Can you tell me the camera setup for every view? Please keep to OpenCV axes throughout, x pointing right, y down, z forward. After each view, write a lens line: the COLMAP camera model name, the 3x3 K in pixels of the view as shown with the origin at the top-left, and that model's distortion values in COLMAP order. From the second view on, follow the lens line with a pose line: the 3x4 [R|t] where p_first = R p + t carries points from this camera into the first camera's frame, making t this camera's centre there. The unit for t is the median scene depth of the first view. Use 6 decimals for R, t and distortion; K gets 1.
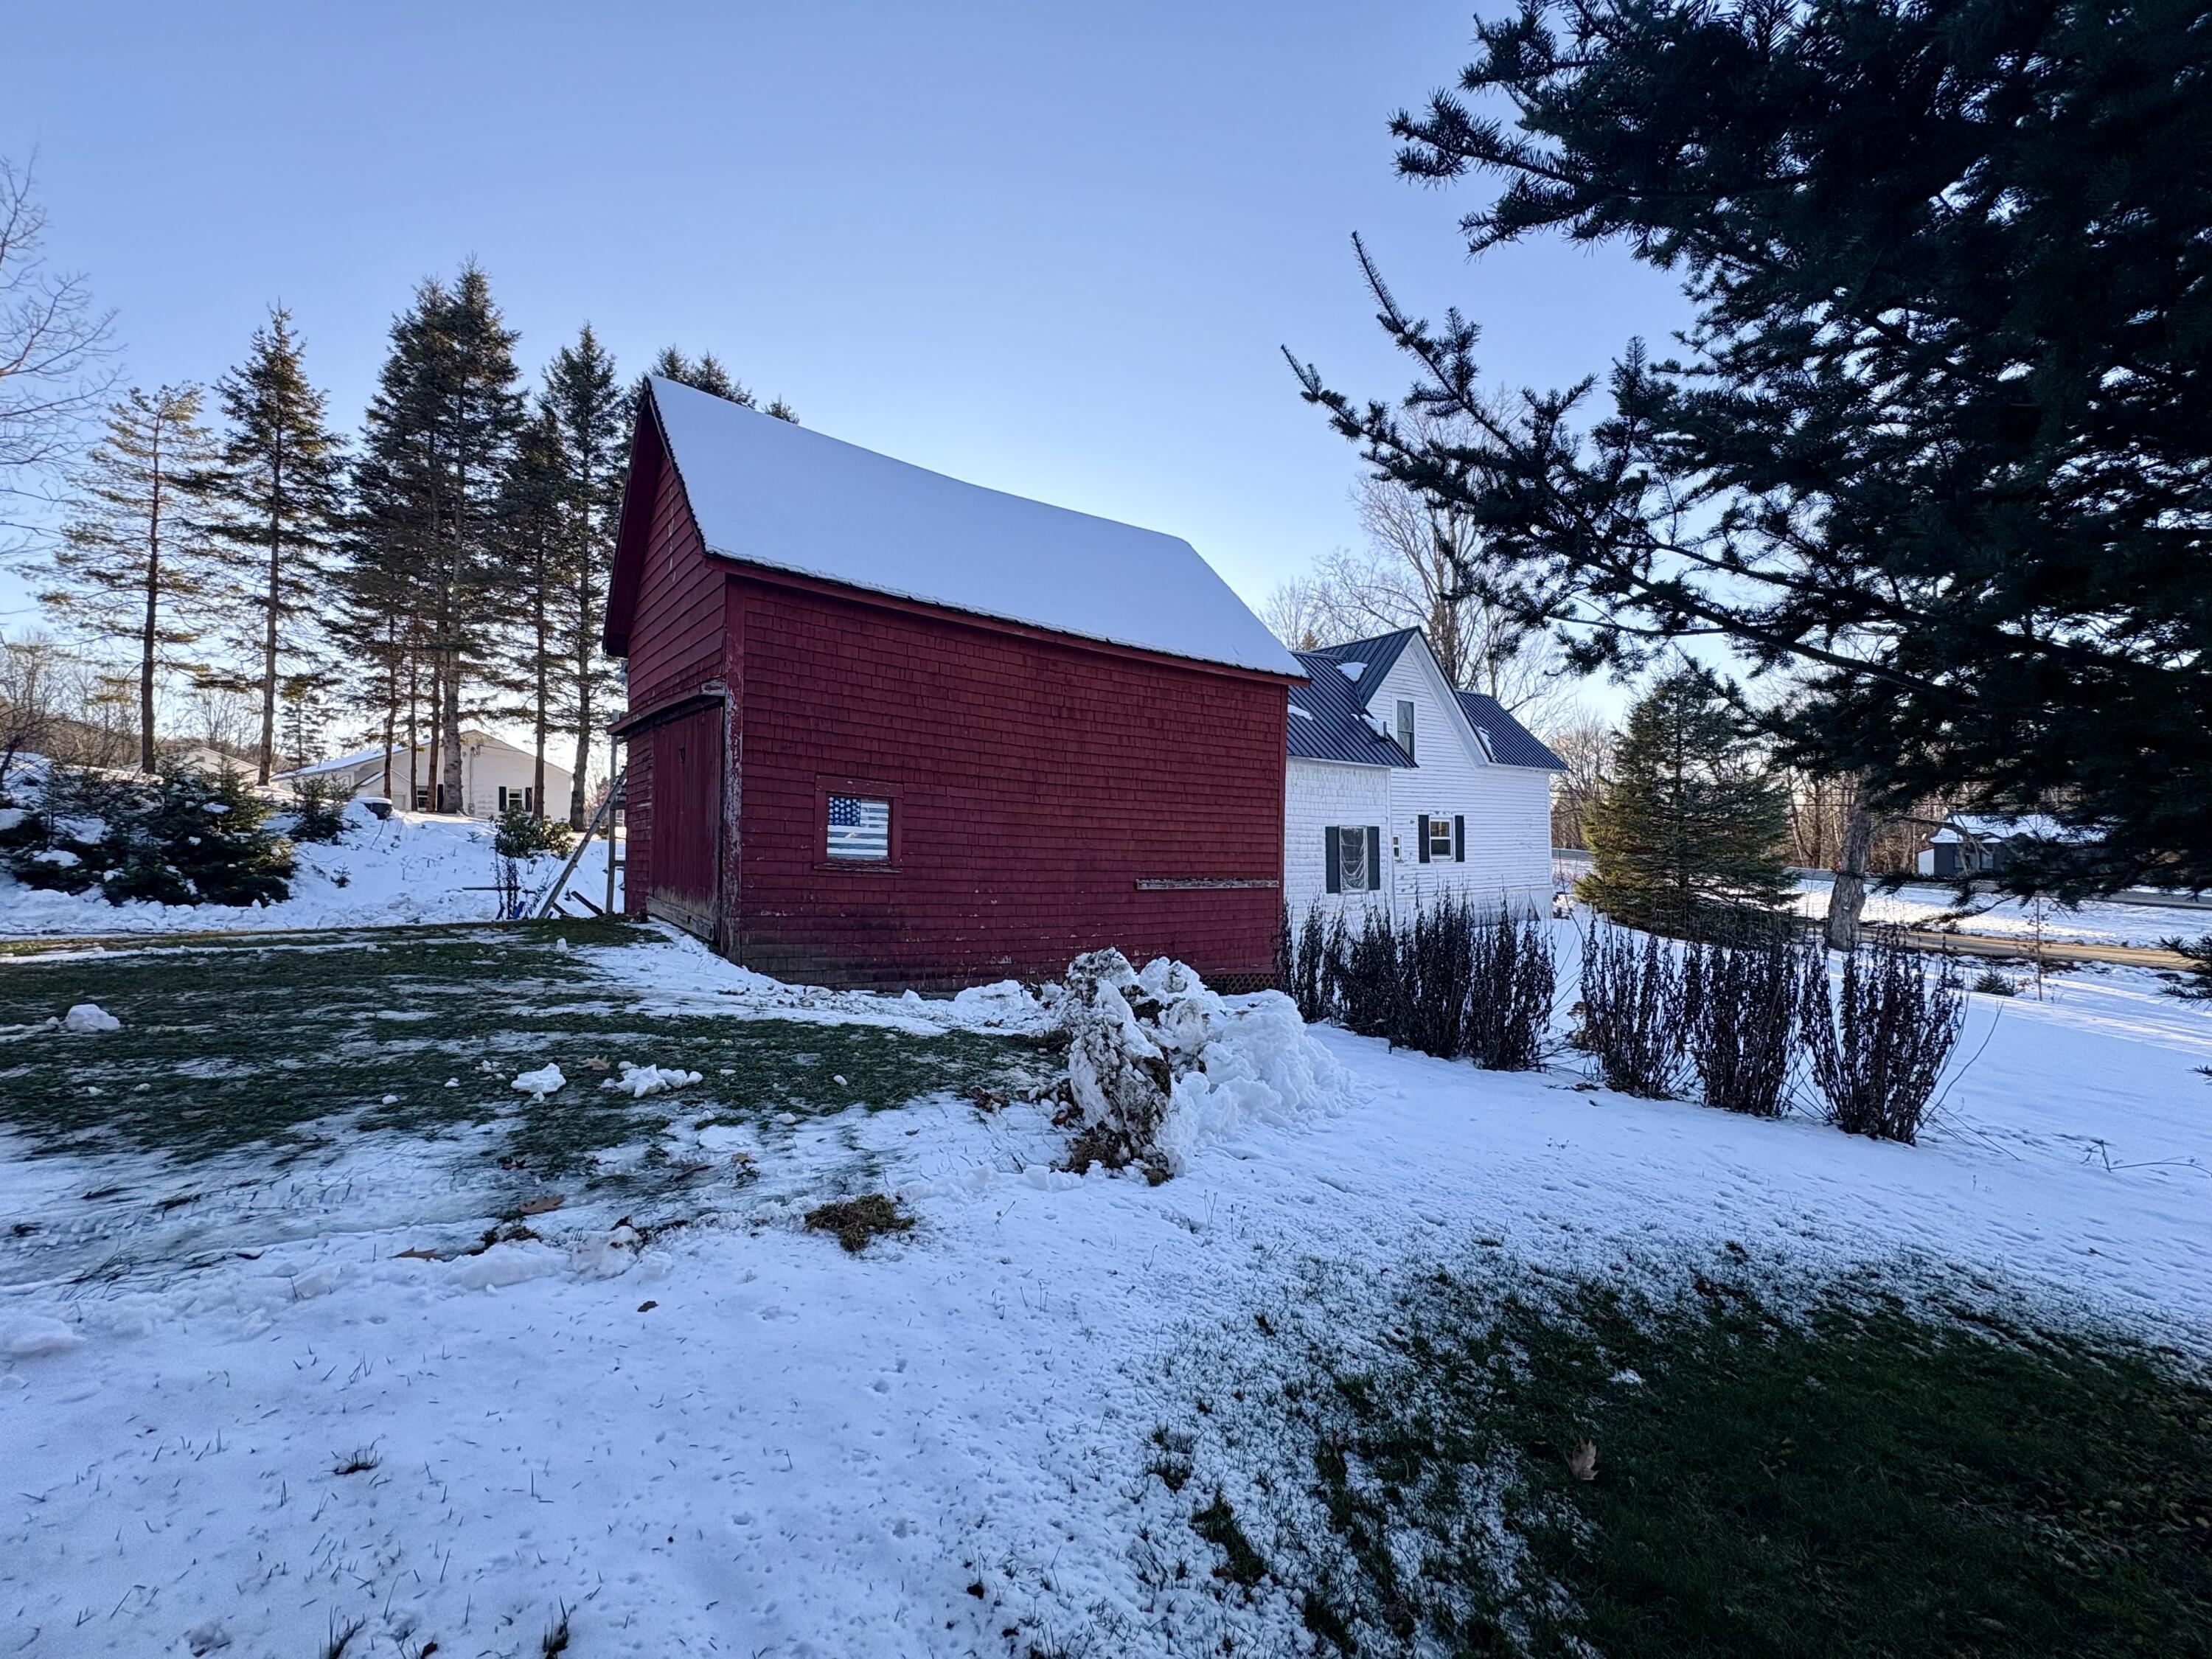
lens RADIAL K [[891.2, 0, 1106.0], [0, 891.2, 829.5], [0, 0, 1]] dist [-0.000089, -0.000099]
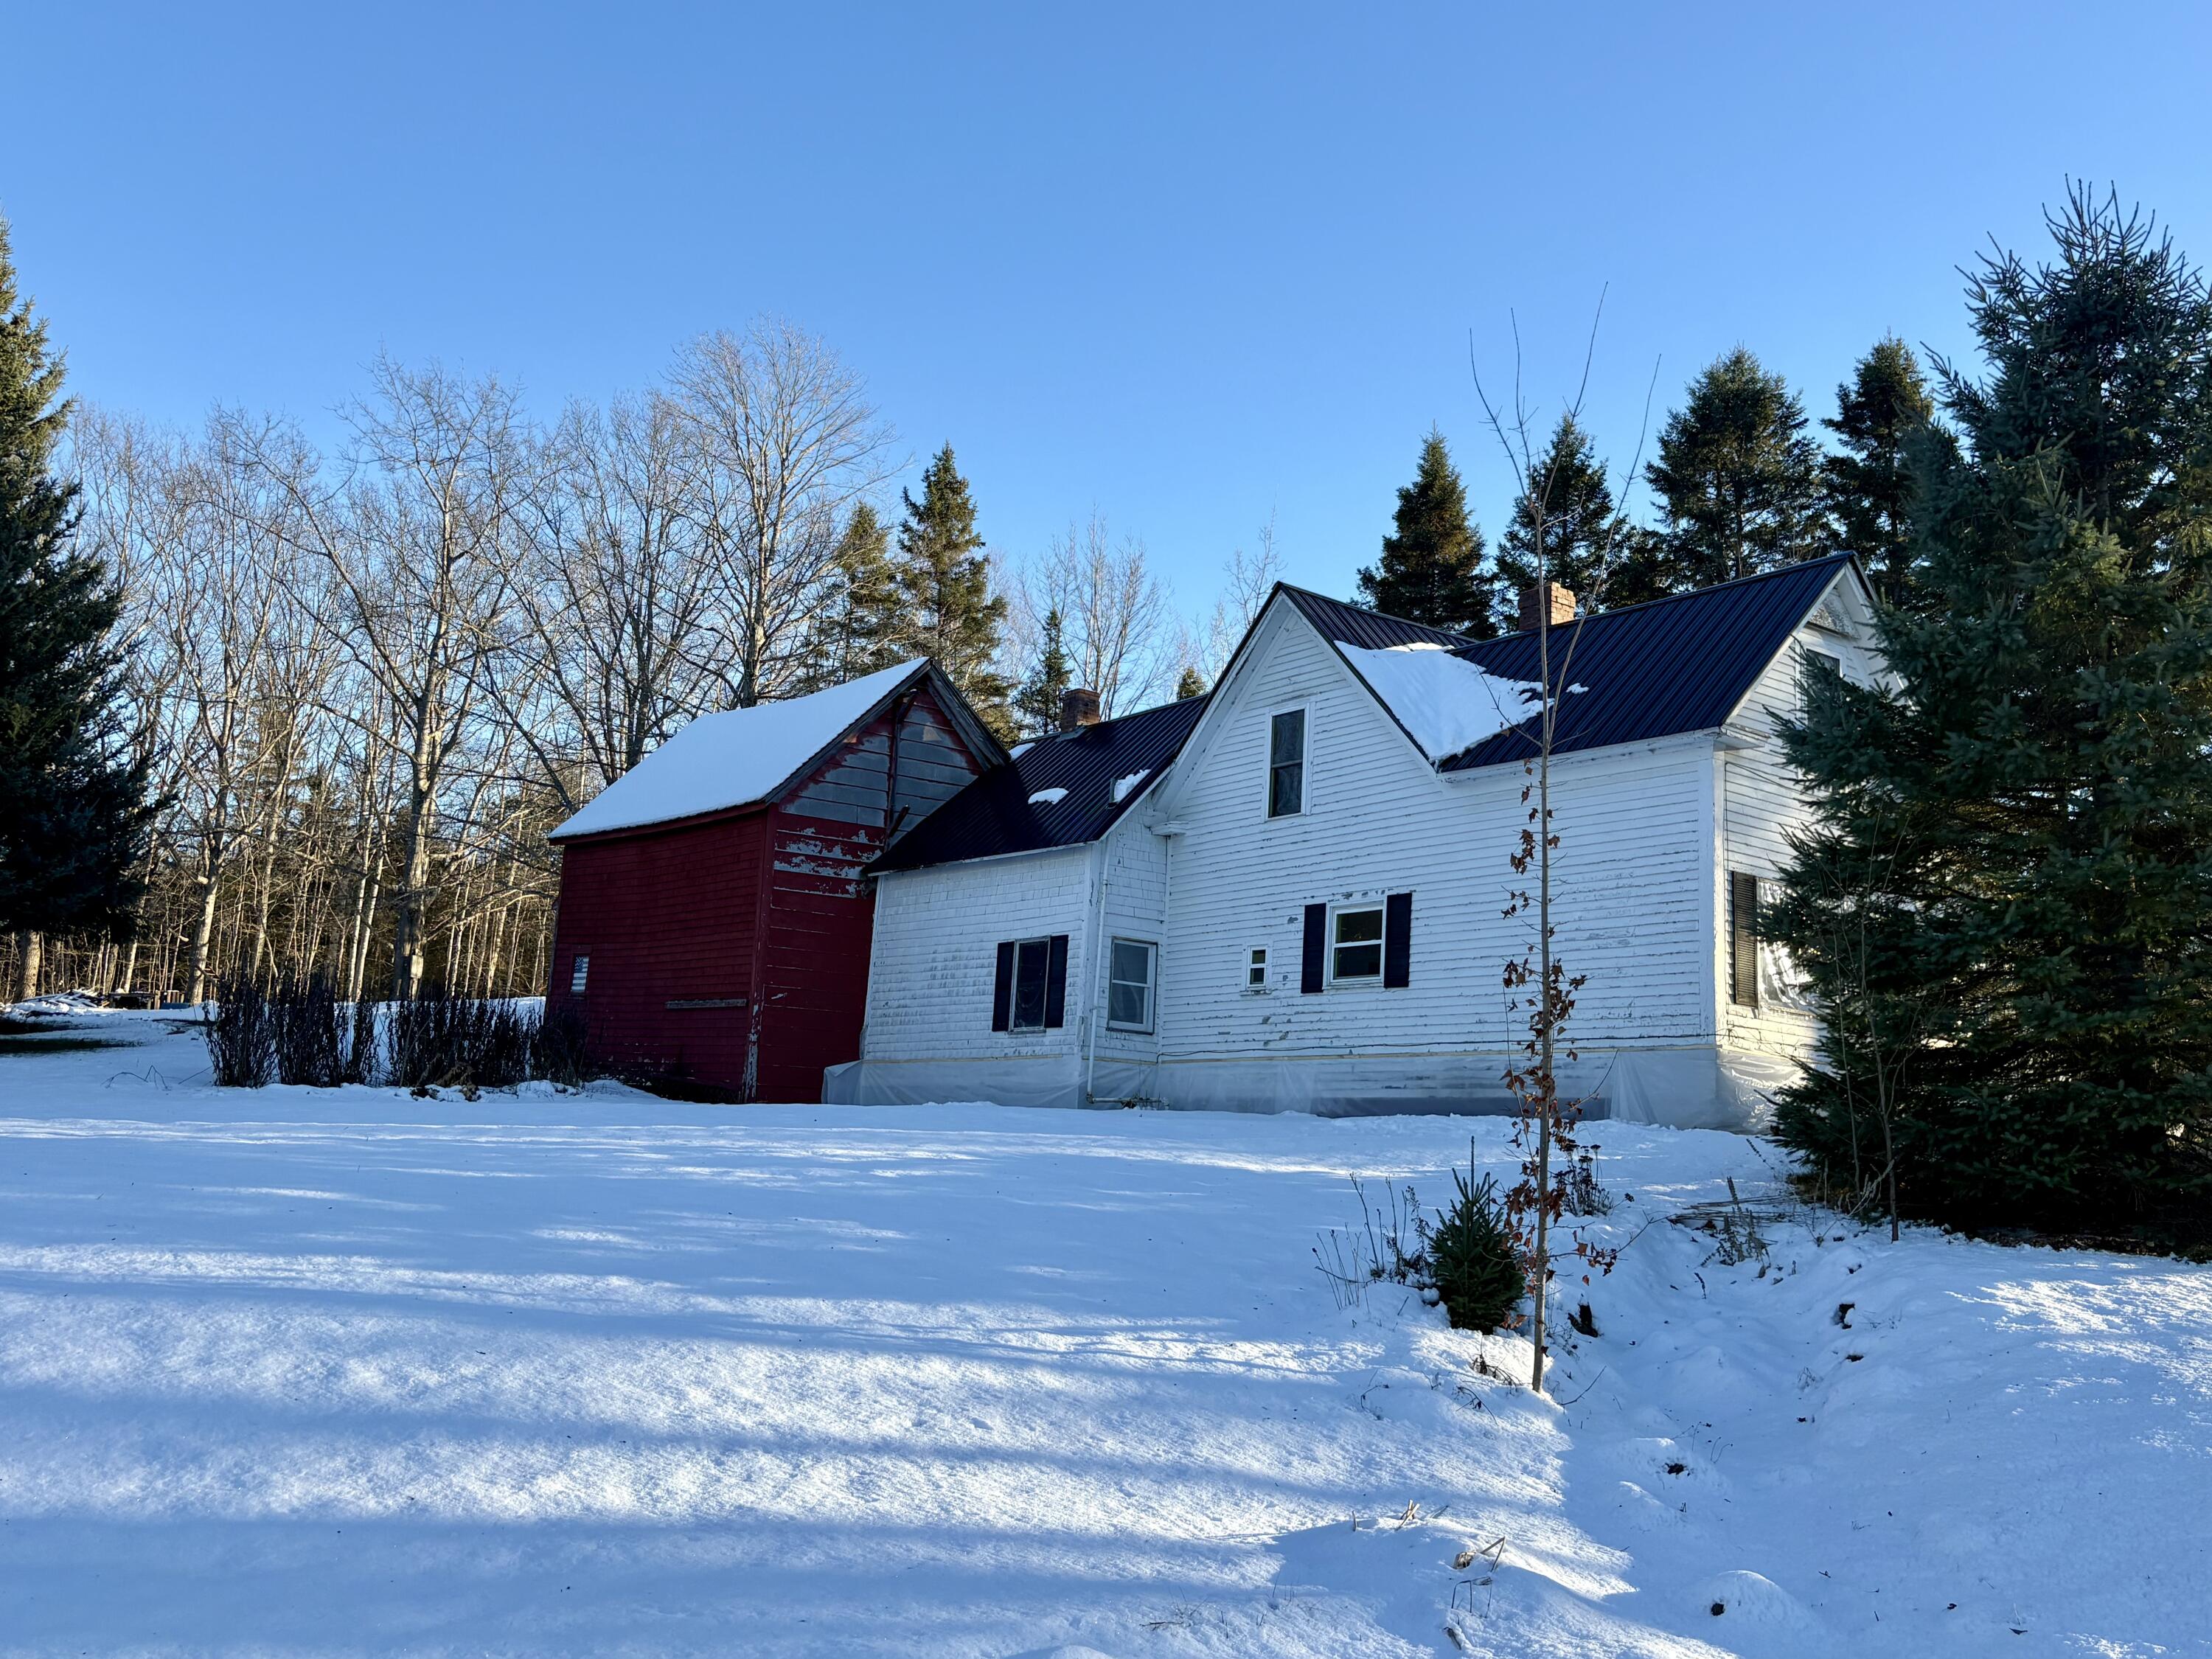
lens RADIAL K [[2021.7, 0, 1106.0], [0, 2021.7, 829.5], [0, 0, 1]] dist [0.220818, -0.906293]
pose [[0.019916, -0.168597, -0.985484, 1.975035], [-0.037664, 0.984853, -0.169250, 0.190964], [0.999092, 0.040488, 0.013264, 1.059964]]
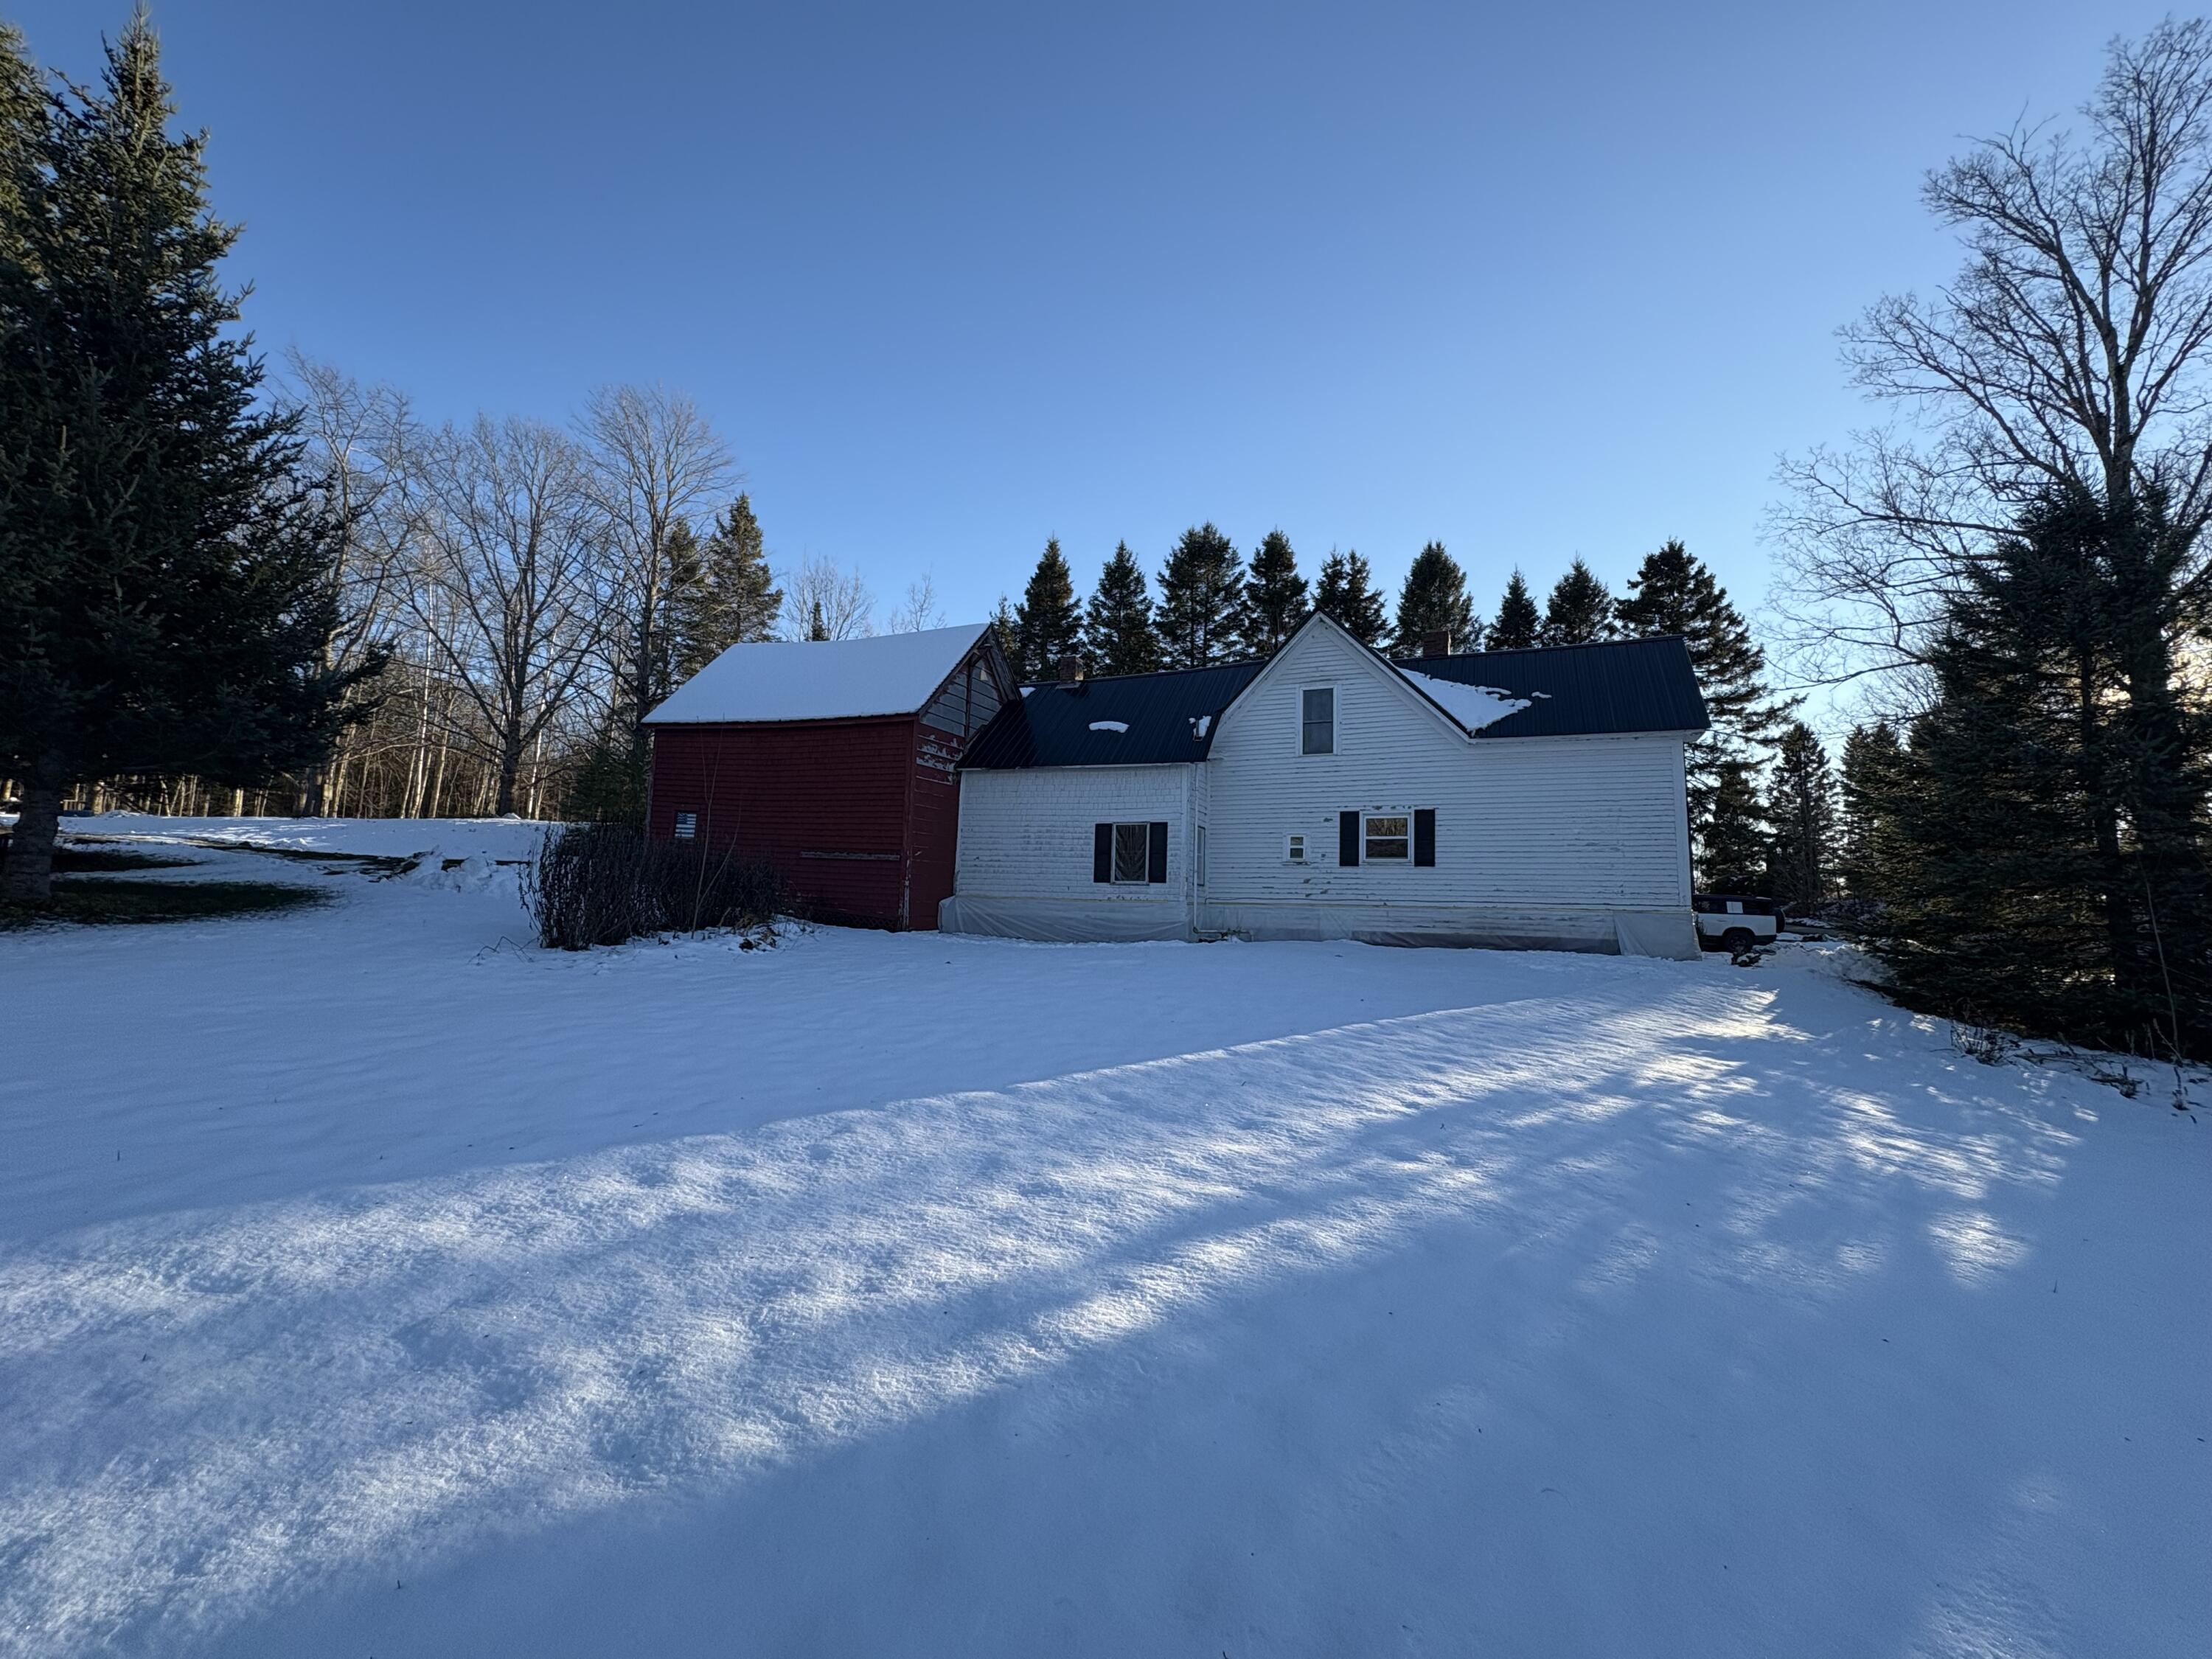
lens RADIAL K [[891.2, 0, 1106.0], [0, 891.2, 829.5], [0, 0, 1]] dist [-0.000089, -0.000099]
pose [[0.503991, -0.059603, -0.861650, 1.239585], [-0.019835, 0.996554, -0.080536, 0.096106], [0.863481, 0.057680, 0.501072, 0.431926]]
